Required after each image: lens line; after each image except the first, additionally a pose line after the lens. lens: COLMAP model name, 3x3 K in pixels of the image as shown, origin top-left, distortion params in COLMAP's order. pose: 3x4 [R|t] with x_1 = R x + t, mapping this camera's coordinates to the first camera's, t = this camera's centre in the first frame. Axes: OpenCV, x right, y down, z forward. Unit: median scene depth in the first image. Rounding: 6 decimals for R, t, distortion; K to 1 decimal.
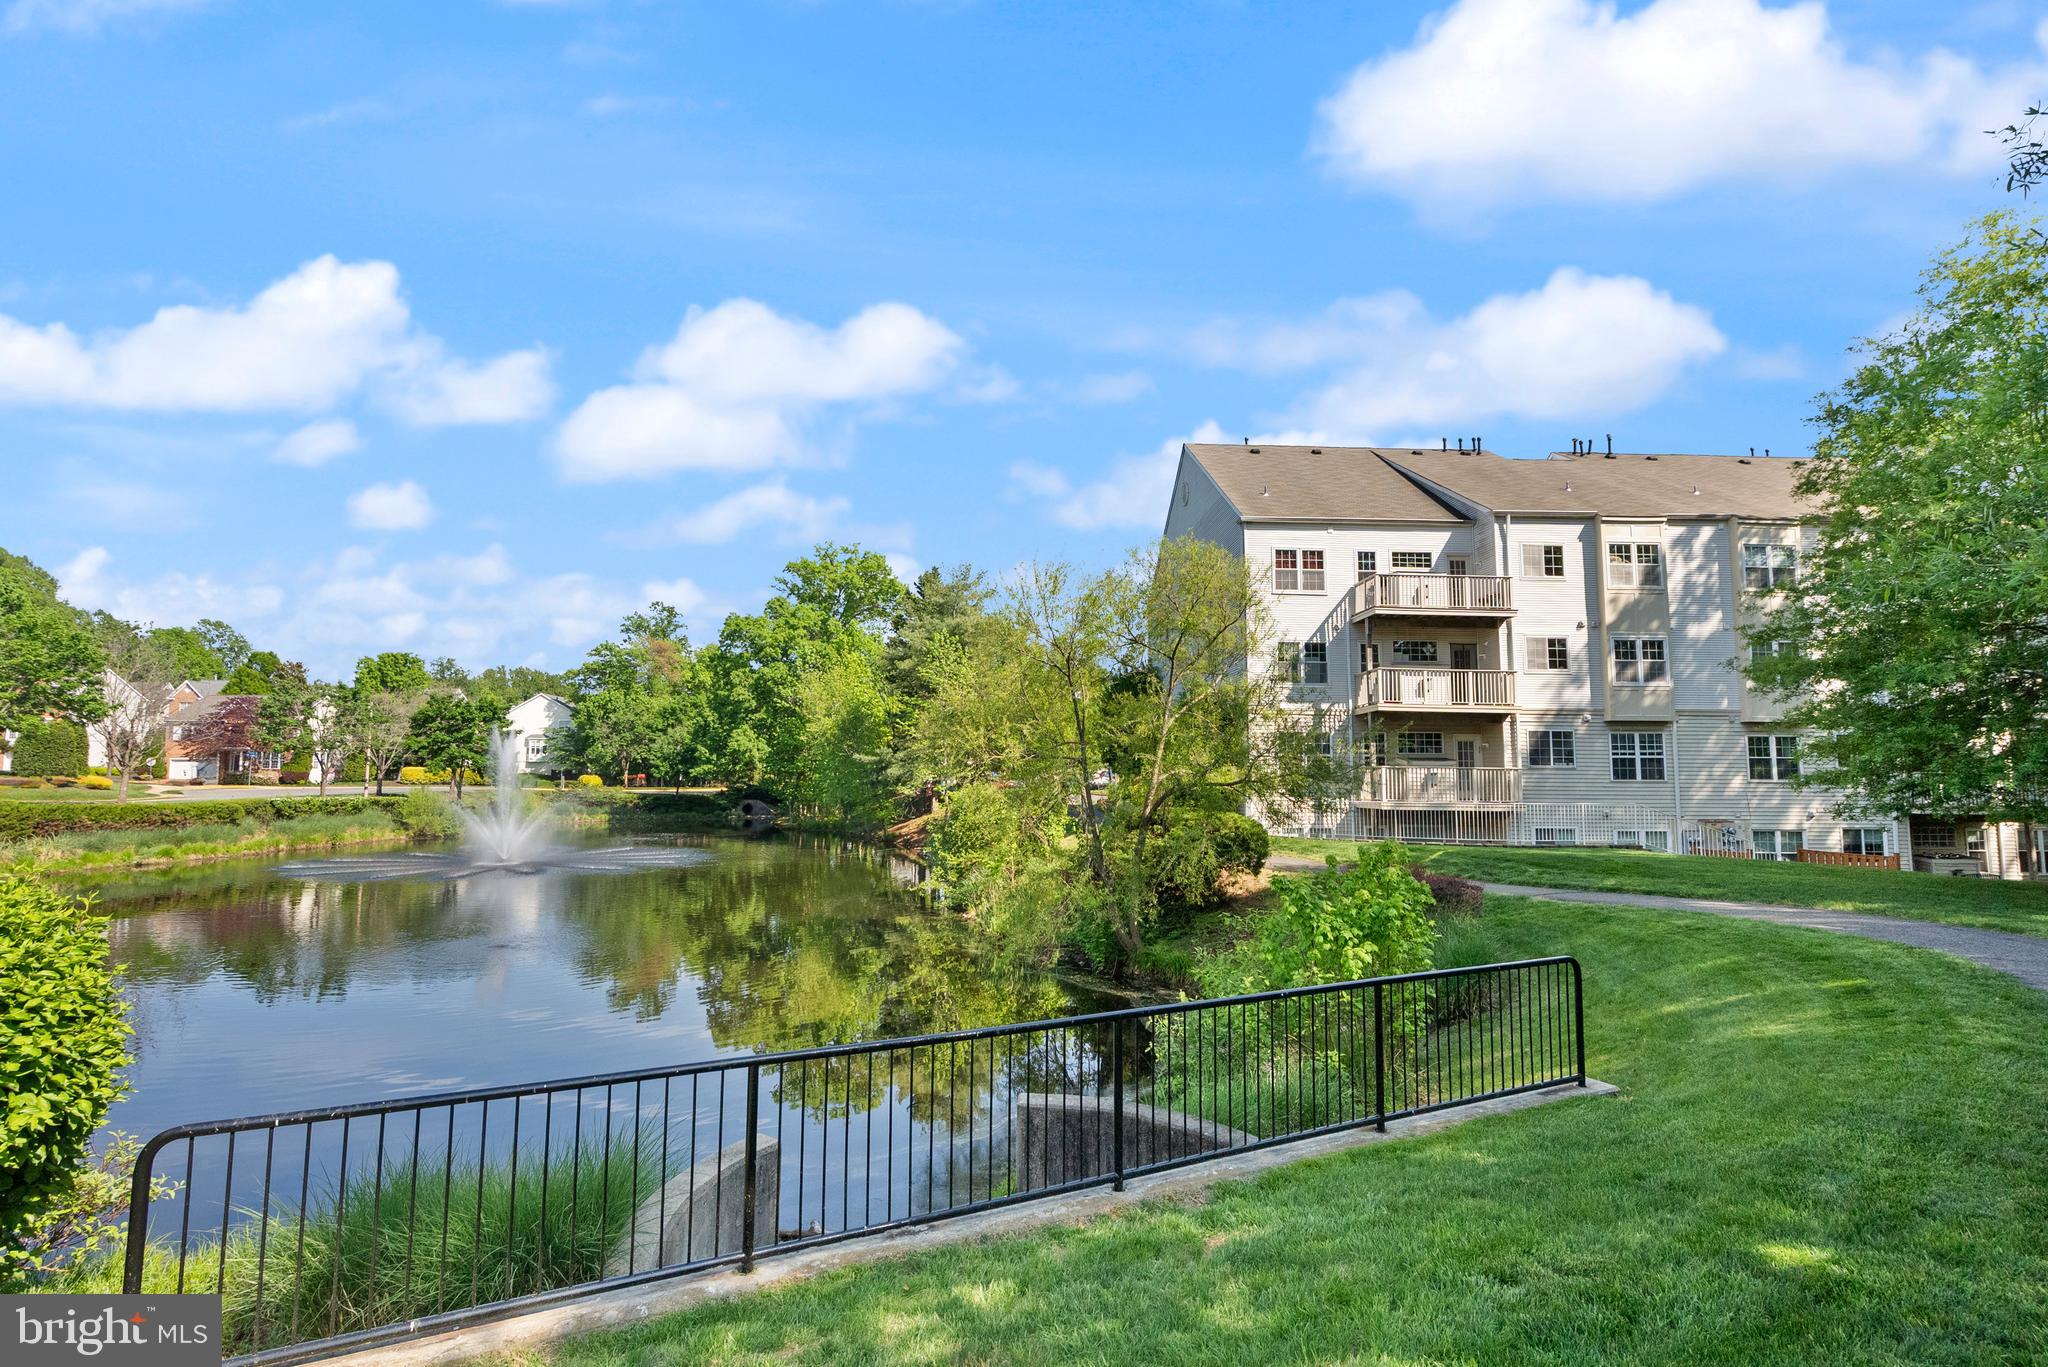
lens RADIAL K [[960.9, 0, 1026.0], [0, 960.9, 690.0], [0, 0, 1]] dist [0.000133, 0.000844]
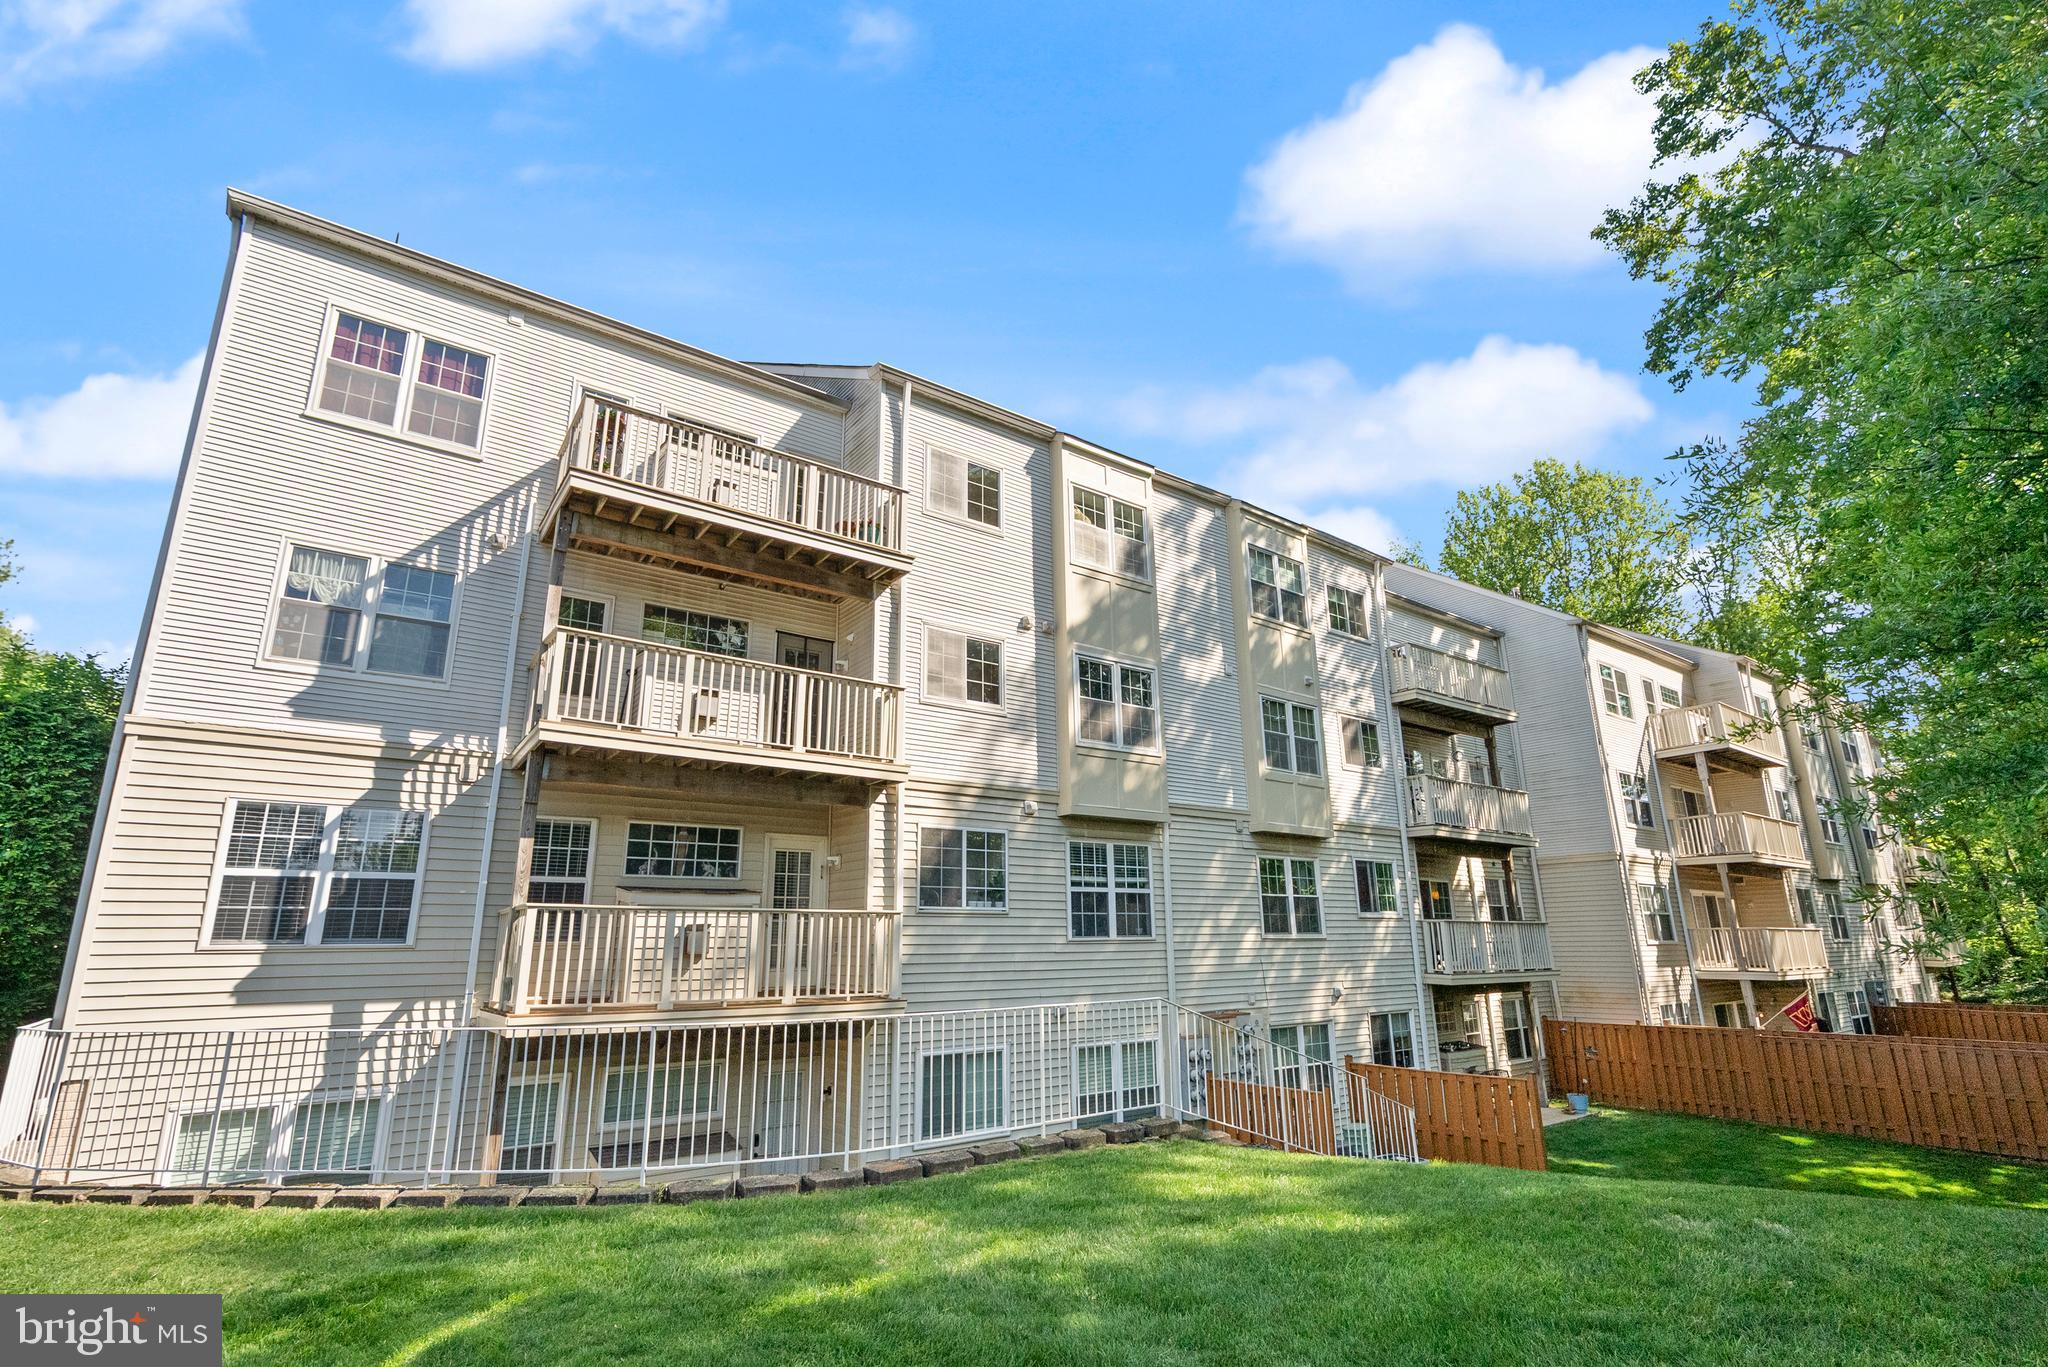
lens RADIAL K [[960.9, 0, 1016.2], [0, 960.9, 689.1], [0, 0, 1]] dist [0.000133, 0.000844]
pose [[0.845528, 0.123473, 0.519458, 0.313750], [-0.034563, 0.983511, -0.177516, 0.056349], [-0.532811, 0.132141, 0.835853, 0.582837]]
